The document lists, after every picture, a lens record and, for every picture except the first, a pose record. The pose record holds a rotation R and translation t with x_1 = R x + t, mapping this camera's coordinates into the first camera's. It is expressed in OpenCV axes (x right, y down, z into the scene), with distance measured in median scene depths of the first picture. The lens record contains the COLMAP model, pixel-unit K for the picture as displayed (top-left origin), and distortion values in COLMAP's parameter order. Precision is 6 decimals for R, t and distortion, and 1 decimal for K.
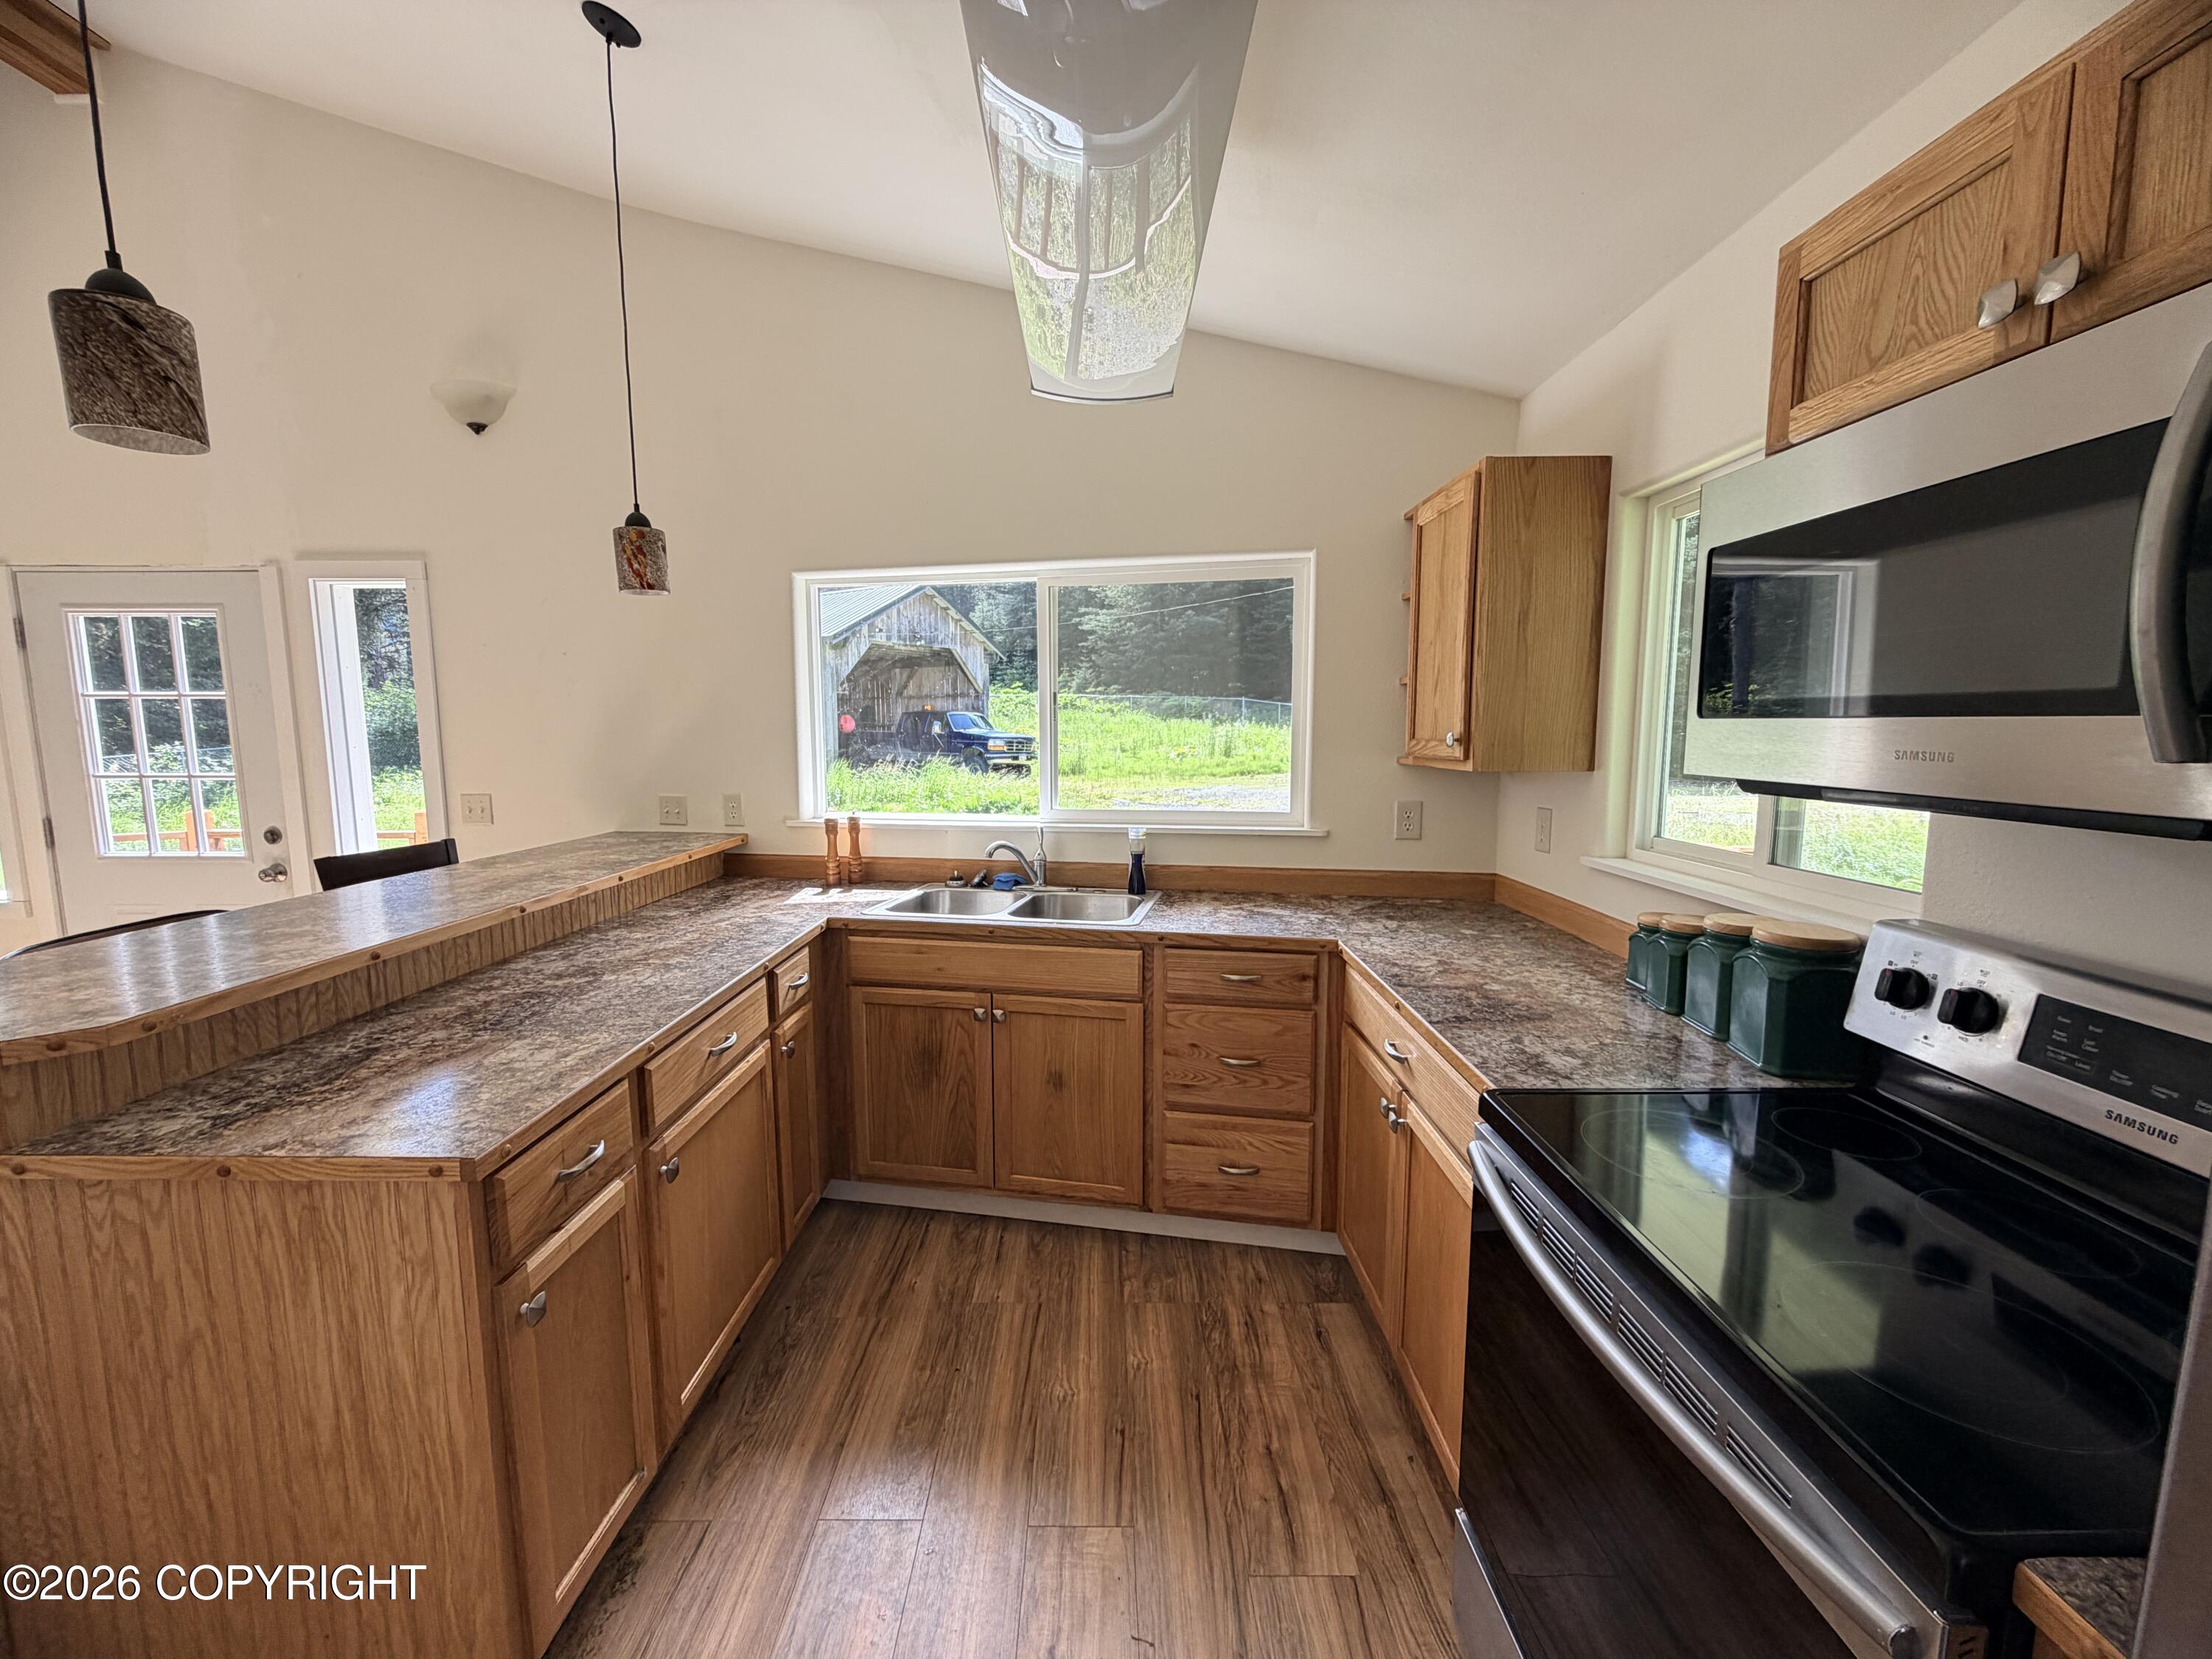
lens RADIAL K [[888.0, 0, 1096.7], [0, 888.0, 828.3], [0, 0, 1]] dist [-0.000190, -0.000105]
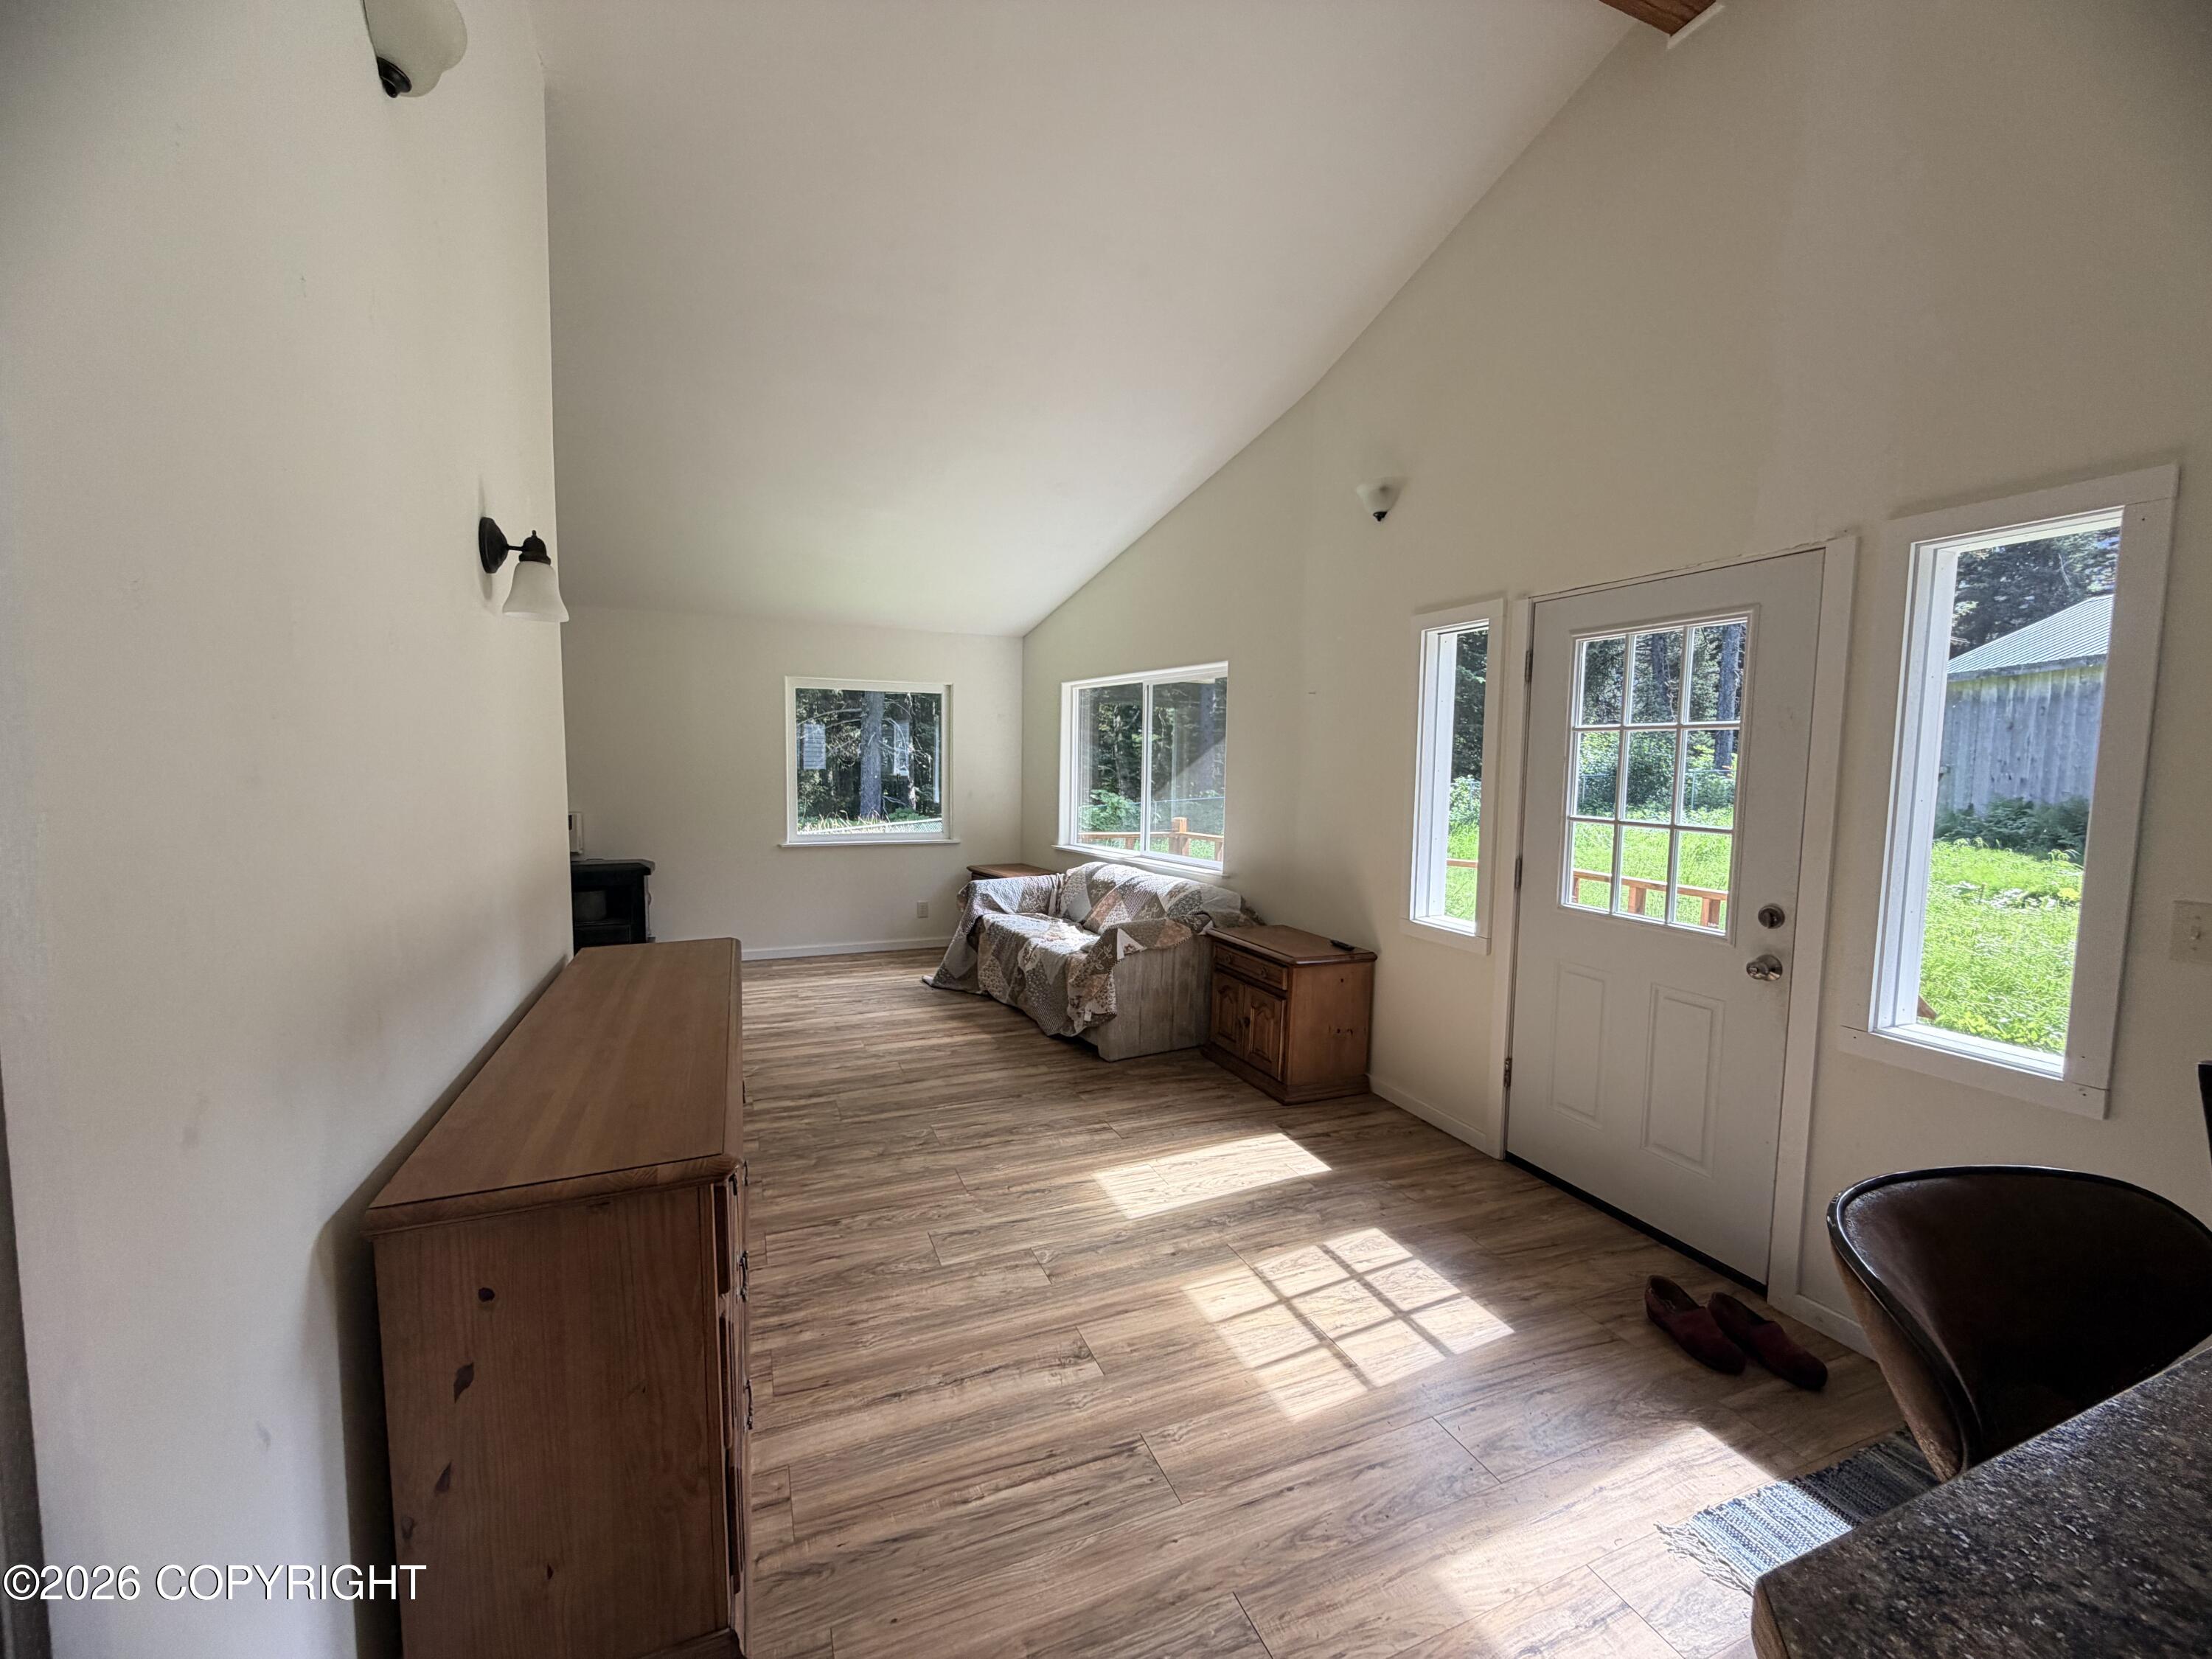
lens RADIAL K [[888.0, 0, 1096.7], [0, 888.0, 828.3], [0, 0, 1]] dist [-0.000190, -0.000105]
pose [[0.378964, 0.080862, -0.921872, -0.476795], [-0.126637, 0.991335, 0.034897, -0.018719], [0.916706, 0.103519, 0.385920, 0.210879]]
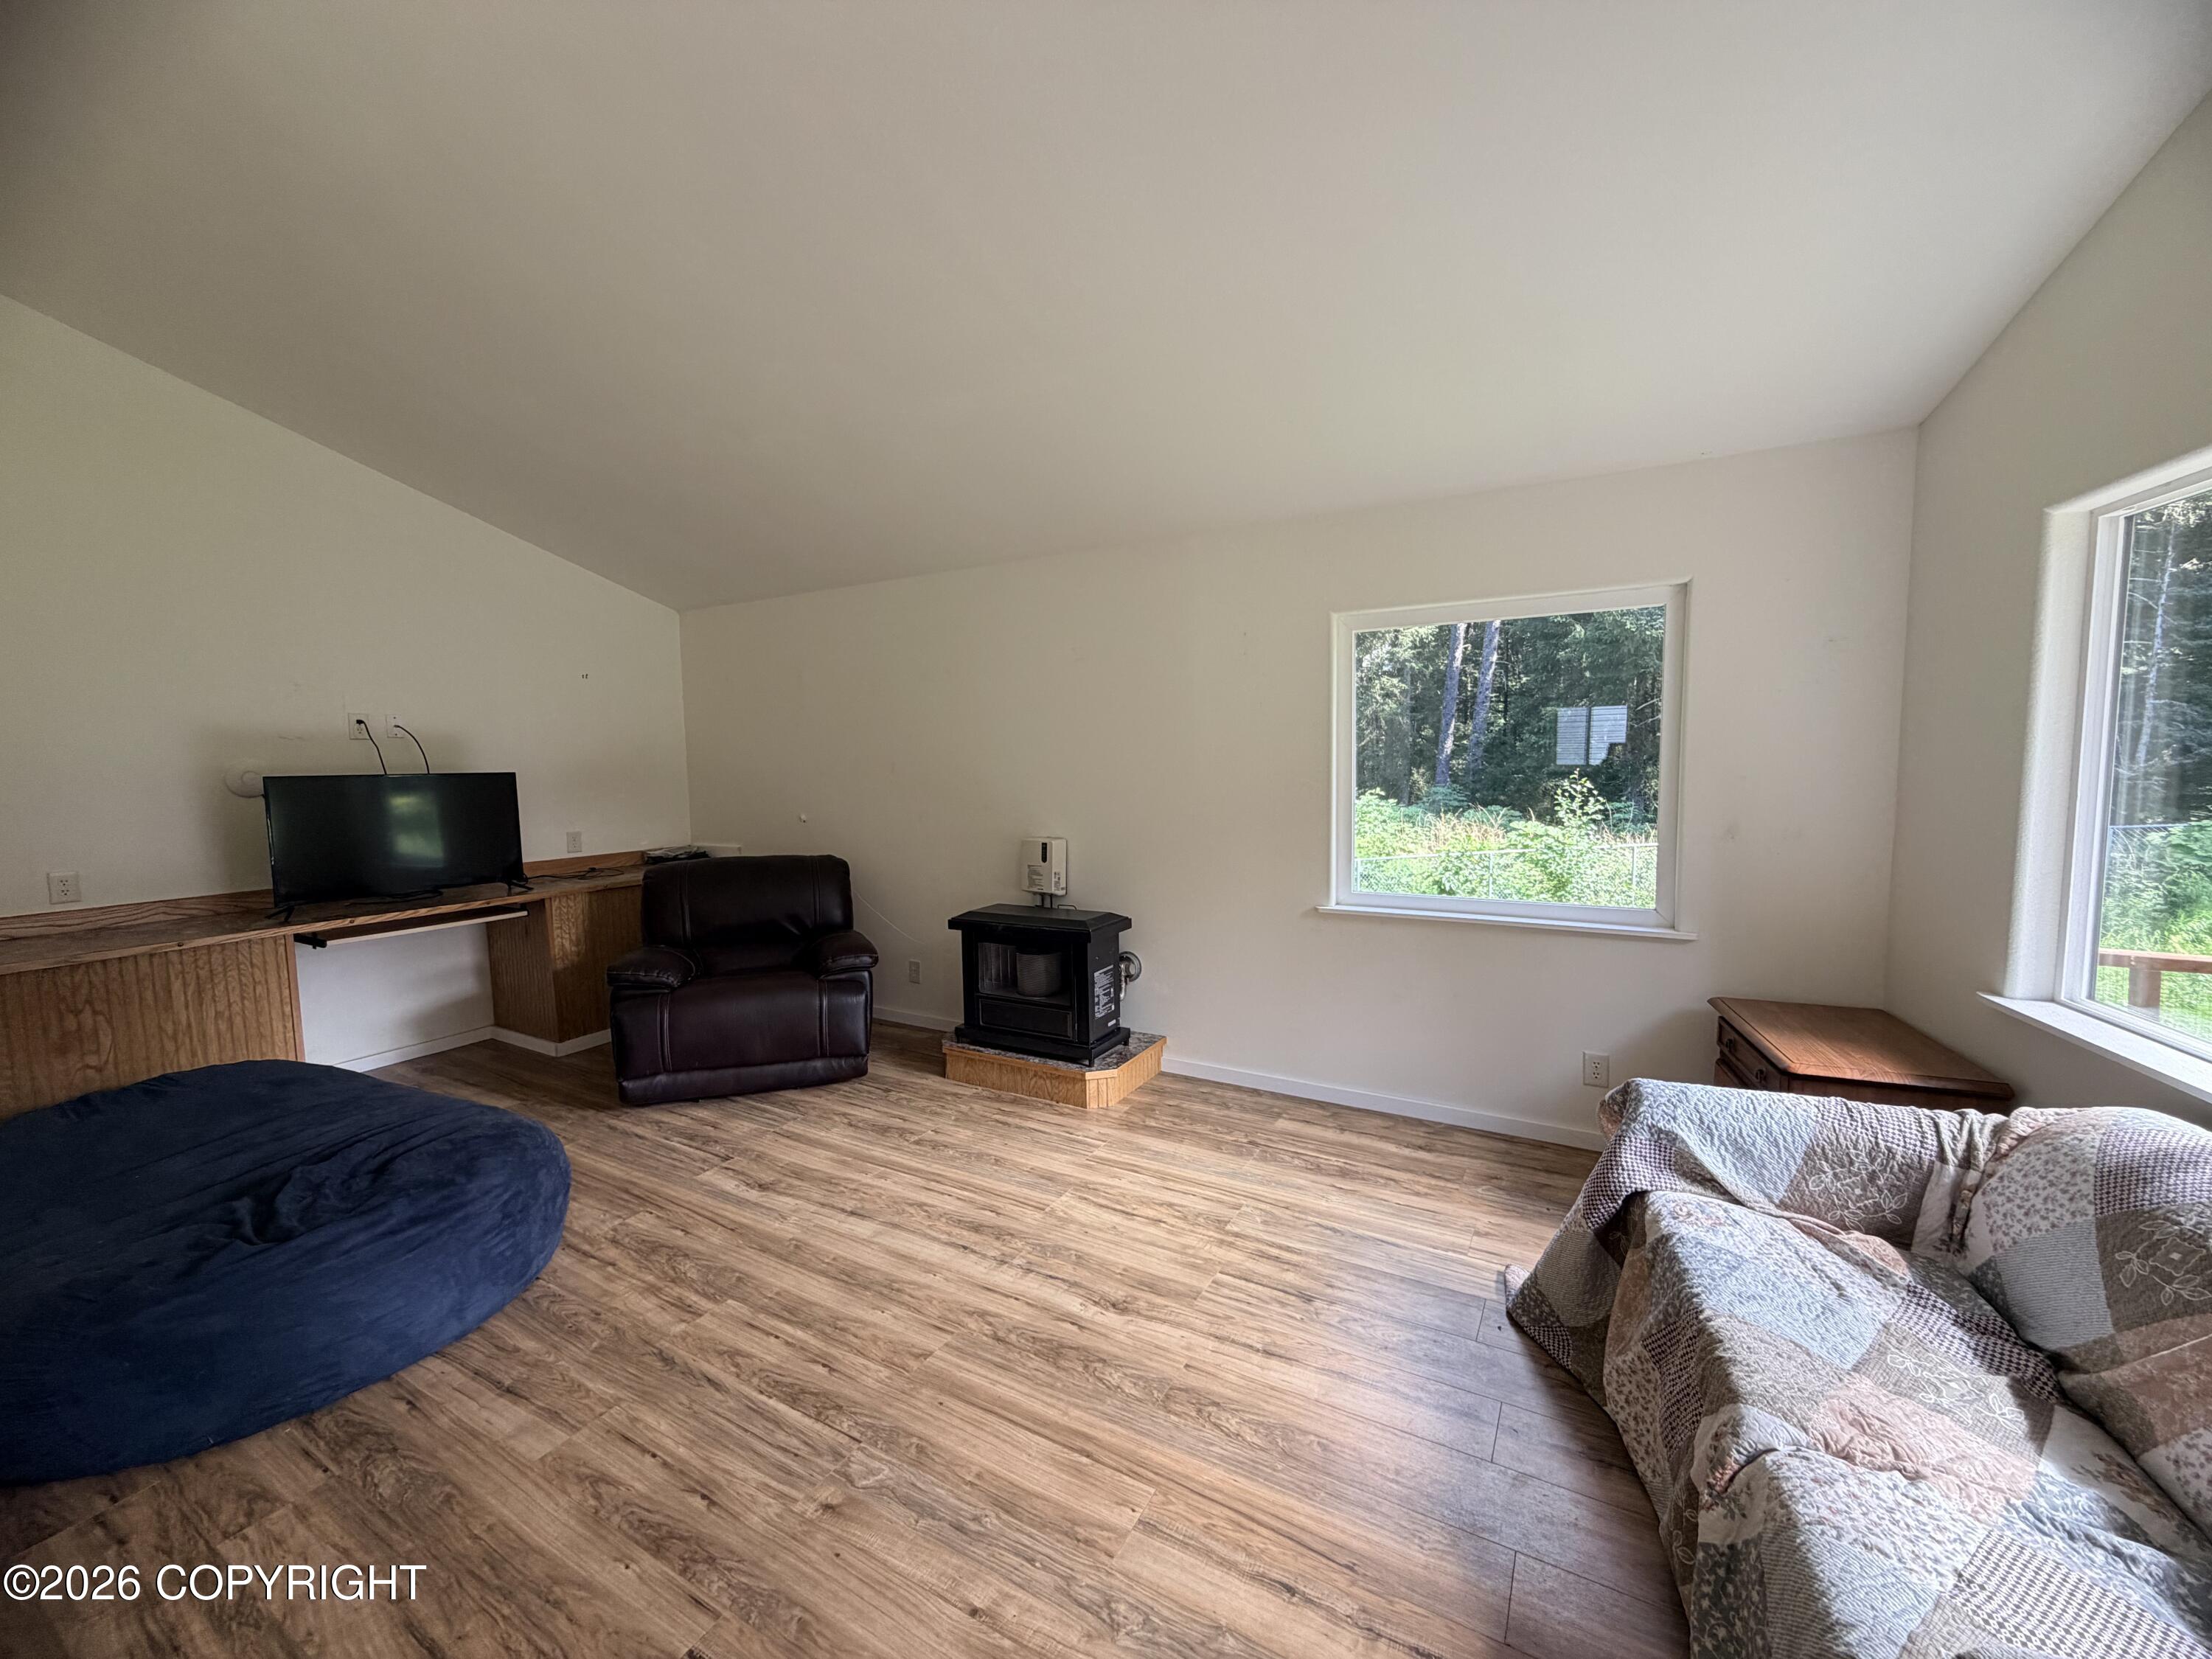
lens RADIAL K [[888.0, 0, 1096.7], [0, 888.0, 828.3], [0, 0, 1]] dist [-0.000190, -0.000105]
pose [[-0.496318, 0.080991, -0.864354, -1.672197], [-0.088922, 0.985659, 0.143417, -0.073747], [0.863575, 0.148040, -0.481999, 0.719293]]
